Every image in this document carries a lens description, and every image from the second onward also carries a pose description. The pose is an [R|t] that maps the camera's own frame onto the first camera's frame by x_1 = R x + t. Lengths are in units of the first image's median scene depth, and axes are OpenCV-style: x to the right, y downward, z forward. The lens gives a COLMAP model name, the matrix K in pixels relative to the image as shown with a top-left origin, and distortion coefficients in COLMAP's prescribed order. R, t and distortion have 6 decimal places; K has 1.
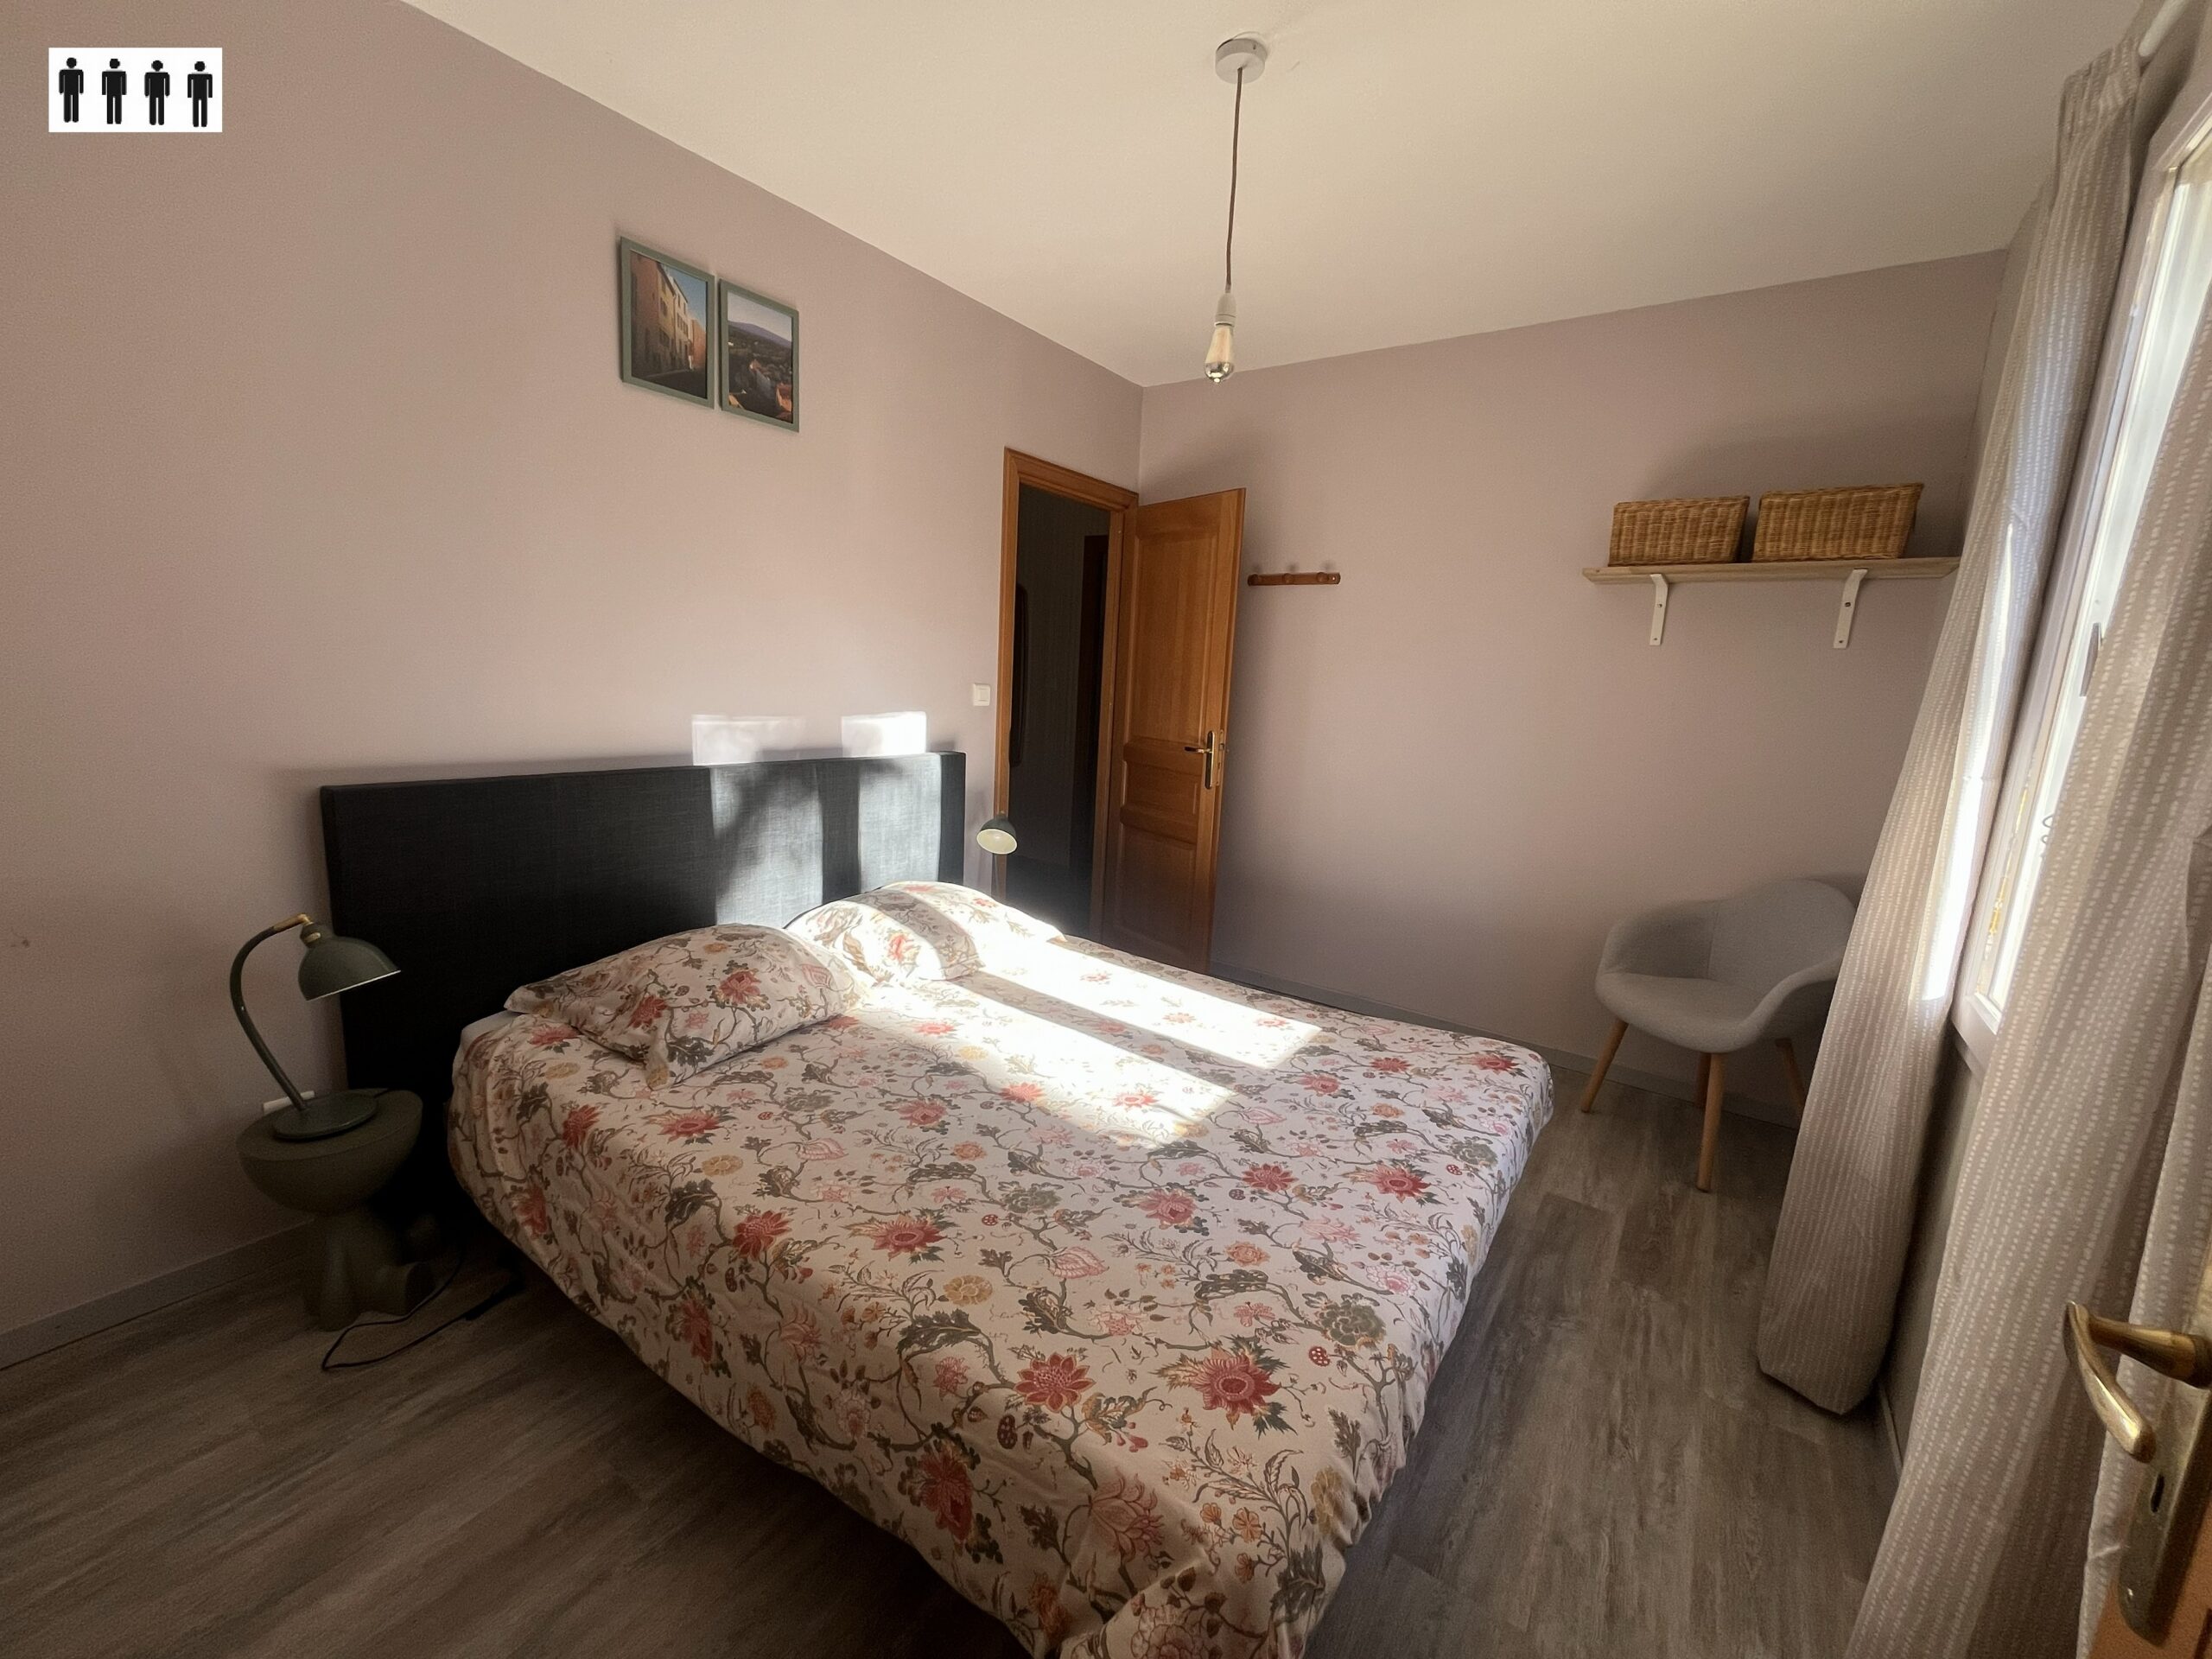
lens RADIAL K [[891.6, 0, 1108.4], [0, 891.6, 836.2], [0, 0, 1]] dist [-0.000868, 0.000055]
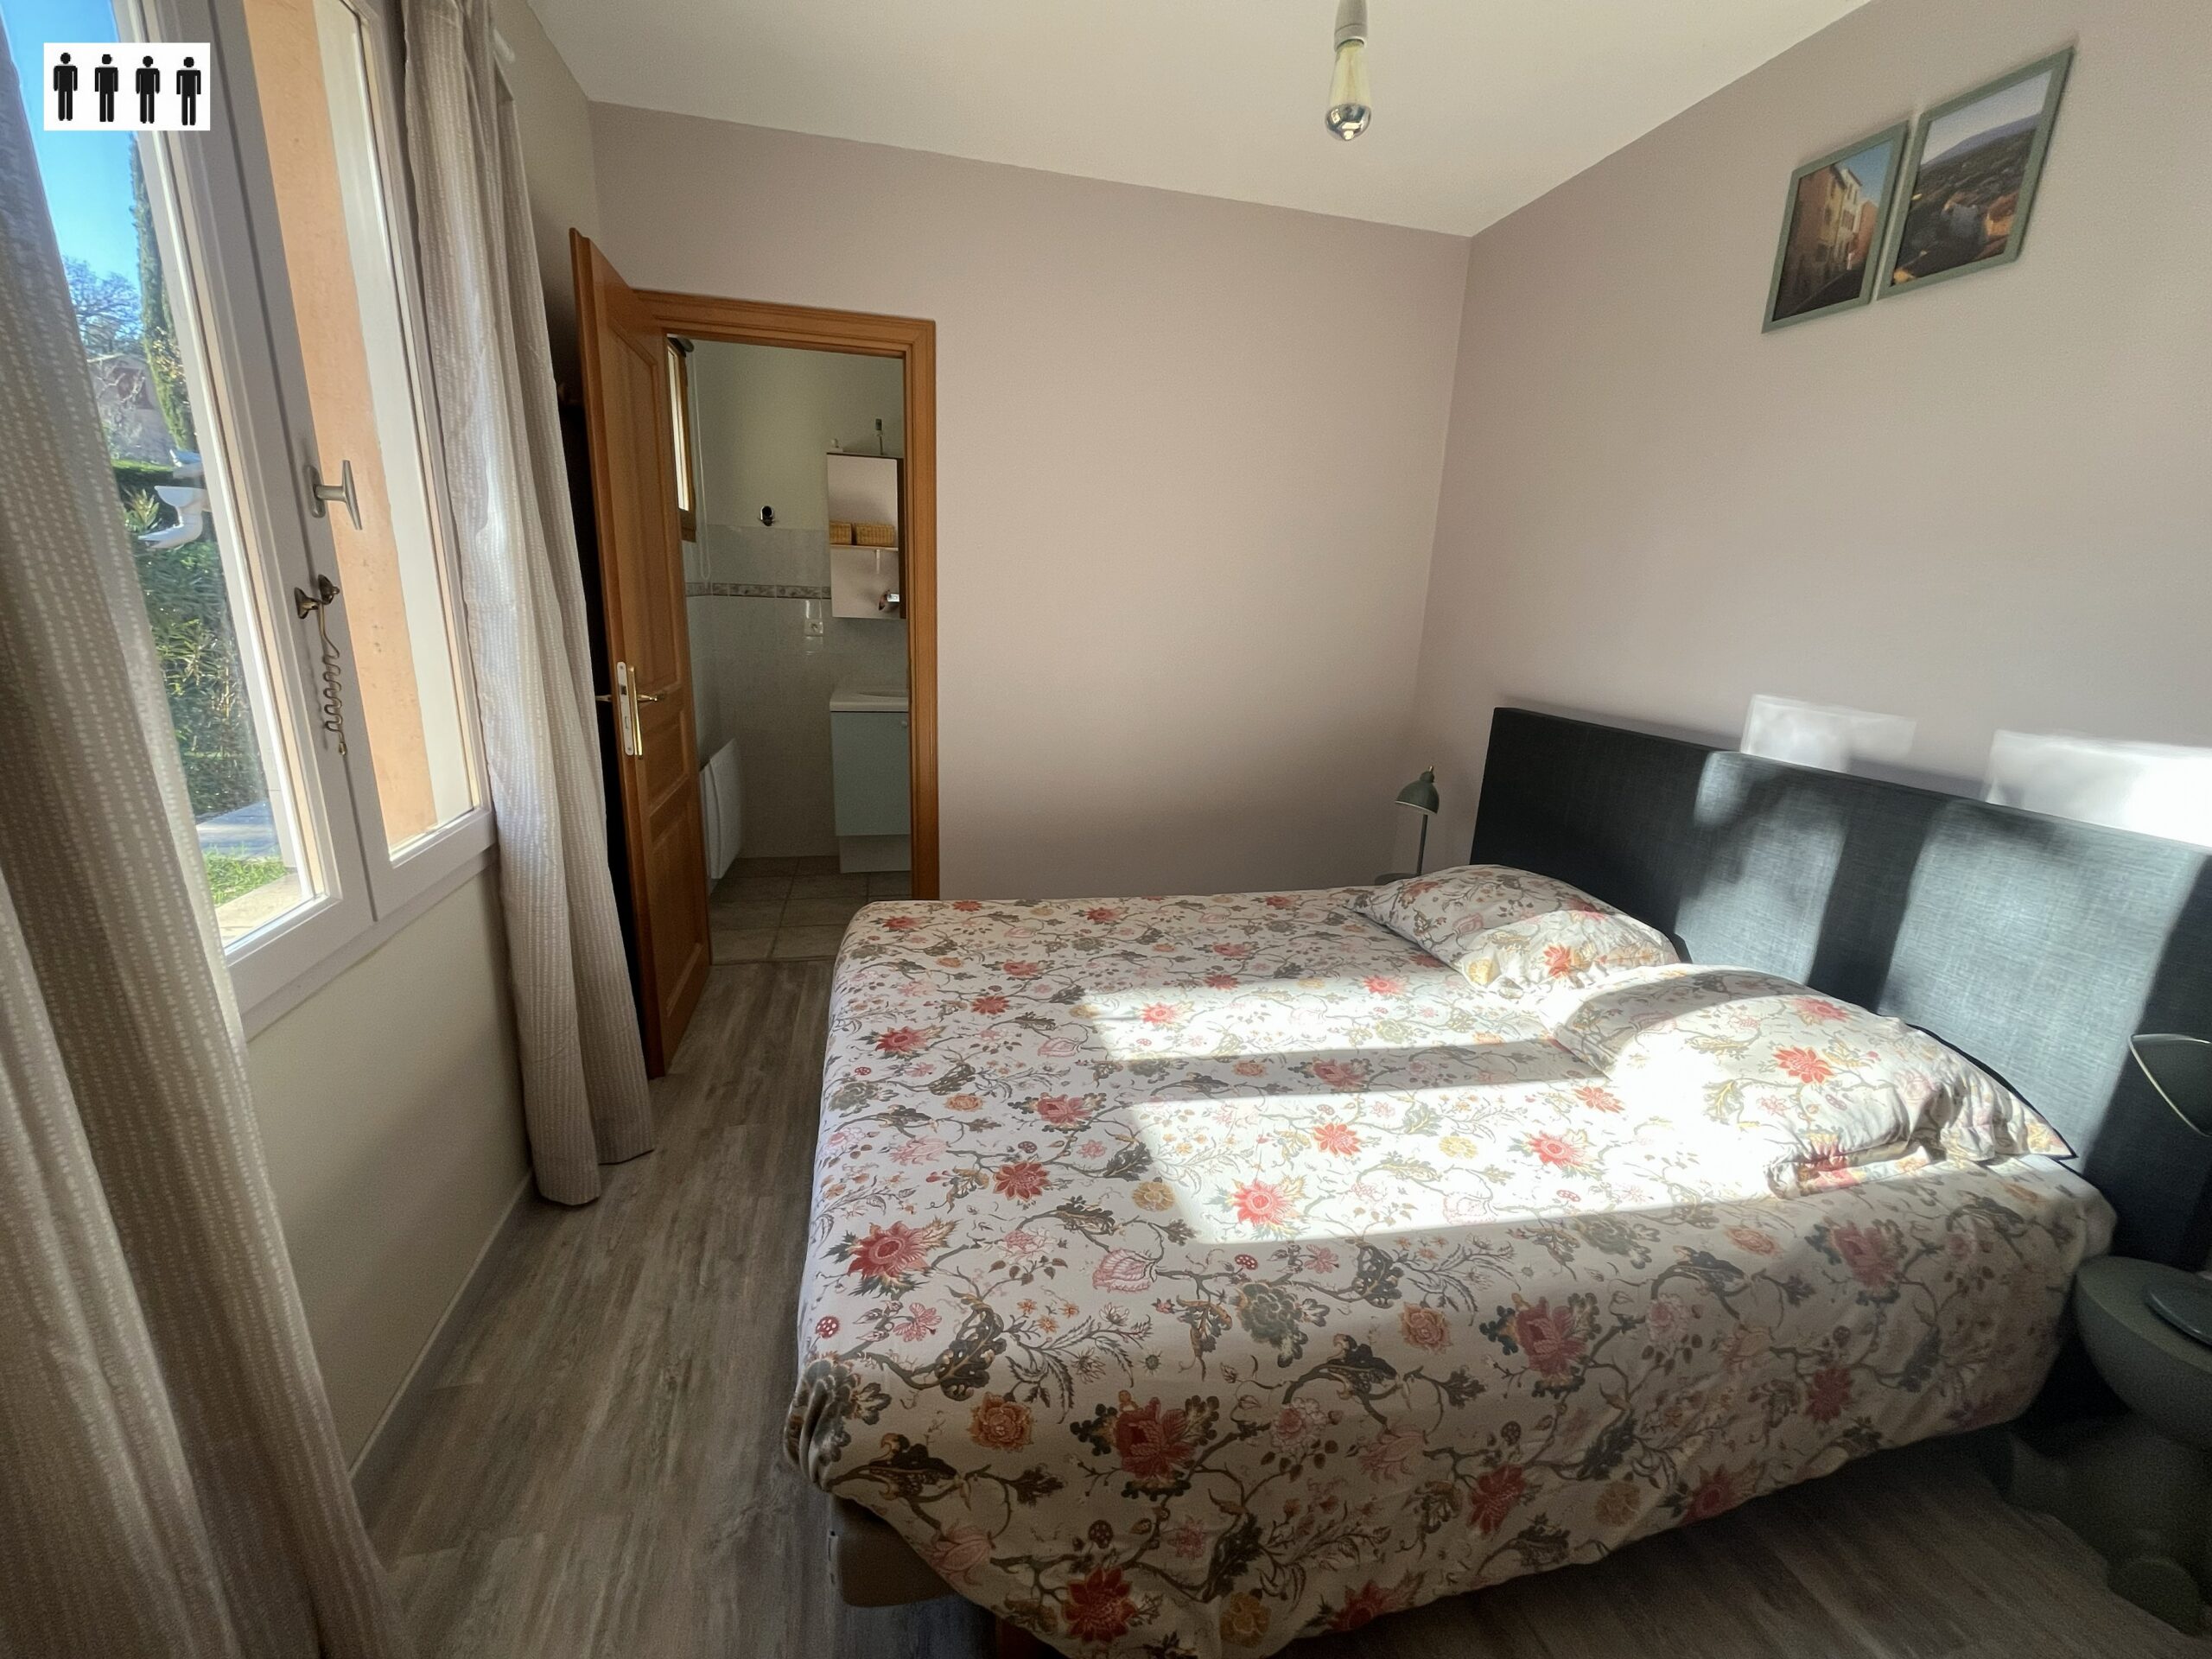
lens RADIAL K [[891.6, 0, 1108.4], [0, 891.6, 836.2], [0, 0, 1]] dist [-0.000868, 0.000055]
pose [[-0.653167, 0.120629, -0.747544, 0.827190], [-0.211145, 0.919057, 0.332793, -0.226814], [0.727180, 0.375210, -0.574828, 1.503590]]
